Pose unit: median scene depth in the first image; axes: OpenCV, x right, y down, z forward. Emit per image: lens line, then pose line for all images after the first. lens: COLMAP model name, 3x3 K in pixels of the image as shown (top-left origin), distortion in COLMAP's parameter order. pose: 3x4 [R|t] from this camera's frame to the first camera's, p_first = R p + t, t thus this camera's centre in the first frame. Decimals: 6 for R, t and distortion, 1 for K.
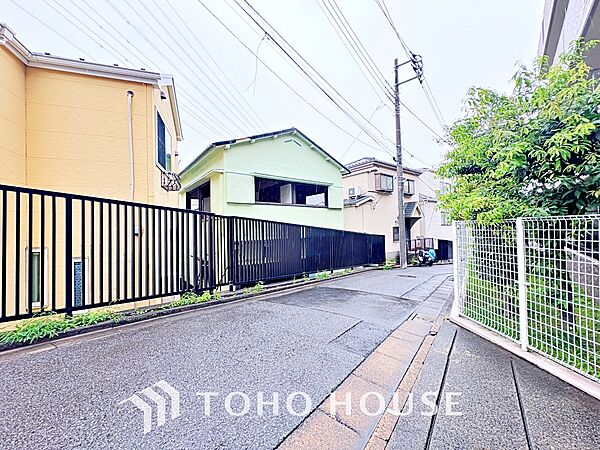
lens RADIAL K [[236.6, 0, 302.0], [0, 236.6, 226.3], [0, 0, 1]] dist [-0.001173, -0.000120]
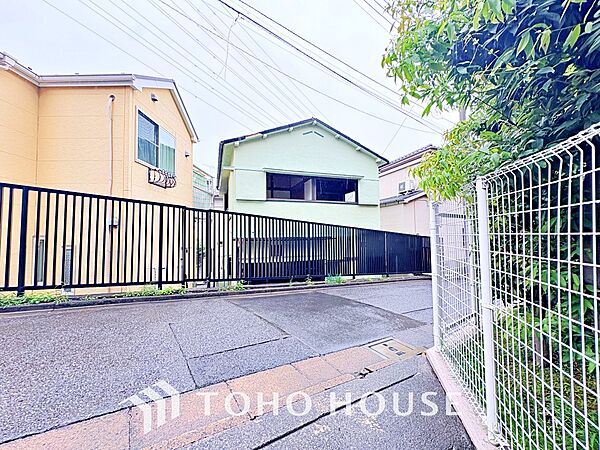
lens RADIAL K [[236.6, 0, 302.0], [0, 236.6, 226.3], [0, 0, 1]] dist [-0.001173, -0.000120]
pose [[0.948857, -0.002013, -0.315699, 0.243706], [-0.004391, 0.999799, -0.019574, 0.028249], [0.315675, 0.019959, 0.948657, 0.135610]]
